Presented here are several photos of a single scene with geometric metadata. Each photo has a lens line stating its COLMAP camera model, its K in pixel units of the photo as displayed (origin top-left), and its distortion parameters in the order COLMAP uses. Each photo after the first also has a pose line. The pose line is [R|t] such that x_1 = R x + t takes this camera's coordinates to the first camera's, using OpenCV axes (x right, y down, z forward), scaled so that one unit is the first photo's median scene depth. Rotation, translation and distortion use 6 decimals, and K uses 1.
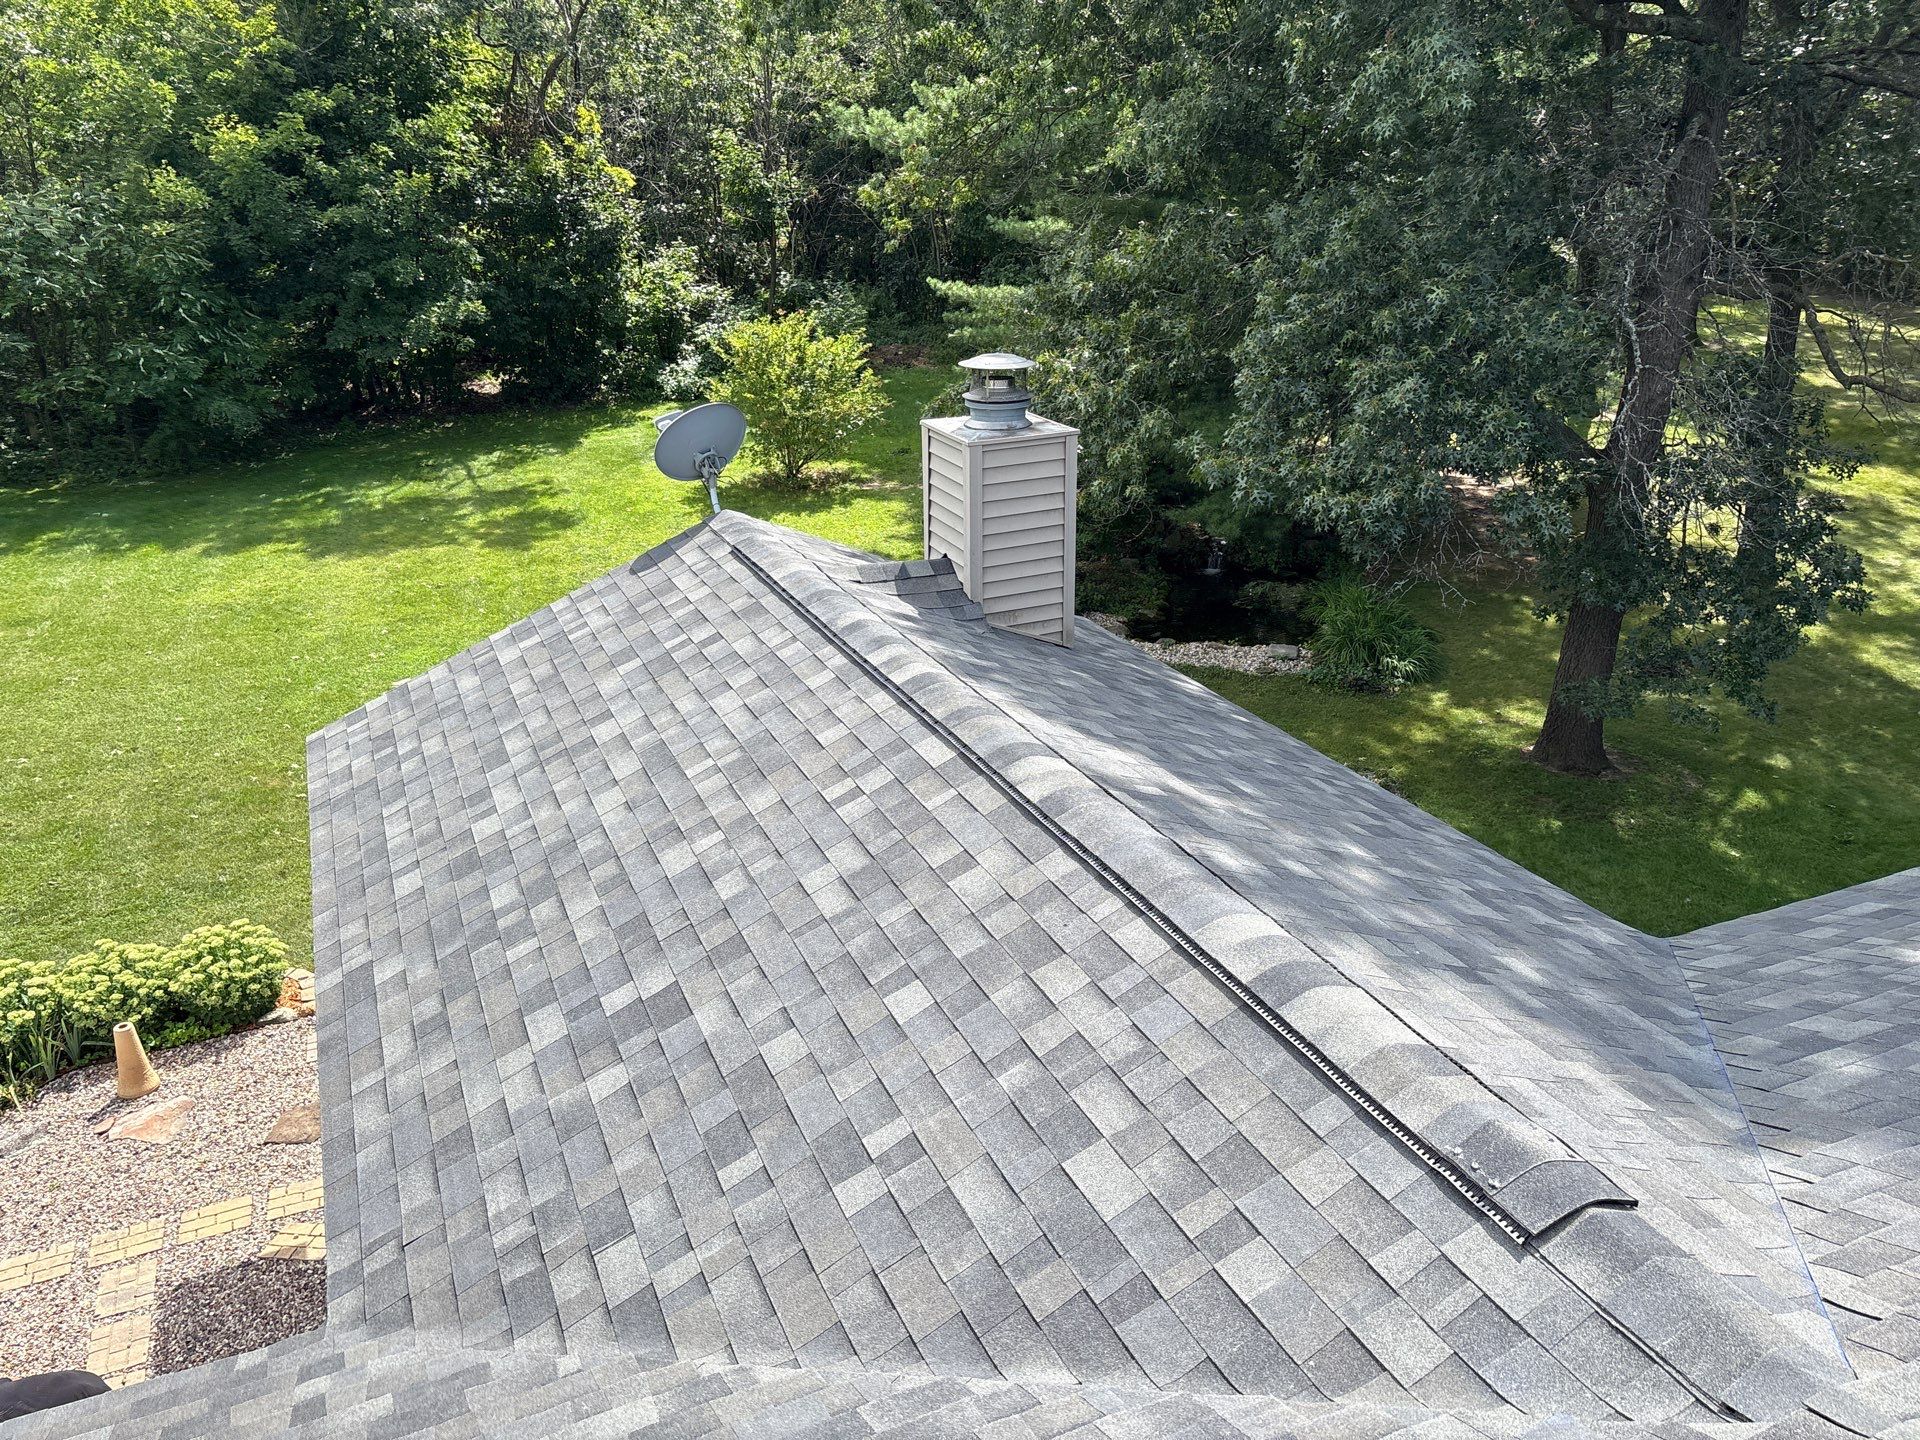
lens RADIAL K [[1450.3, 0, 940.2], [0, 1450.3, 768.5], [0, 0, 1]] dist [0.046100, -0.049607]
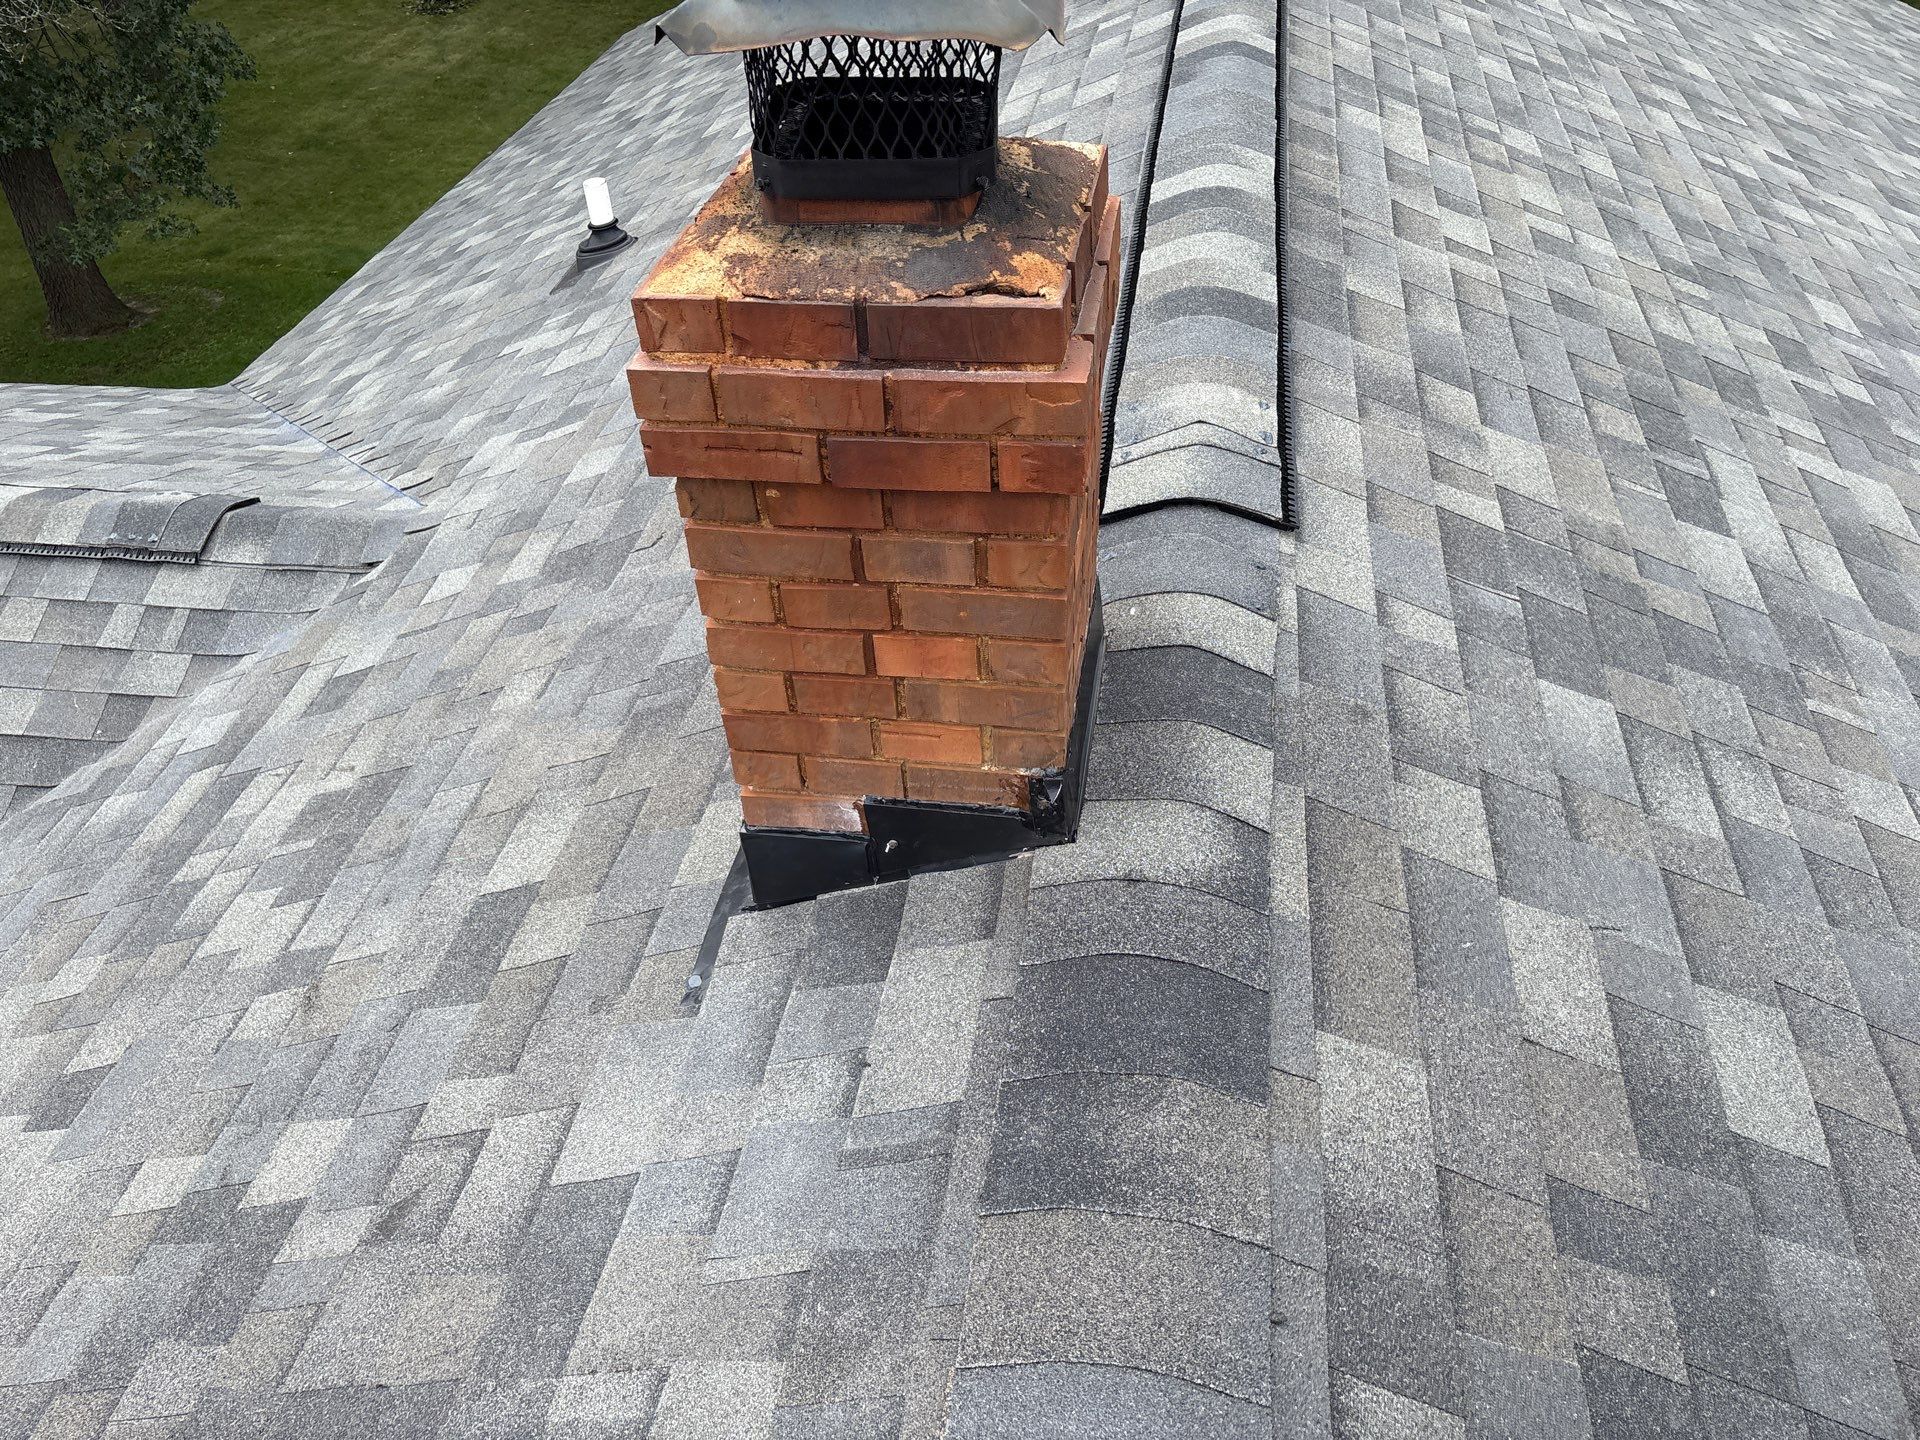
lens RADIAL K [[1450.3, 0, 947.2], [0, 1450.3, 729.8], [0, 0, 1]] dist [0.046100, -0.049607]
pose [[0.542568, -0.552655, 0.632607, -0.061610], [0.370451, 0.833327, 0.410282, 0.082463], [-0.753913, 0.011744, 0.656869, -0.151736]]
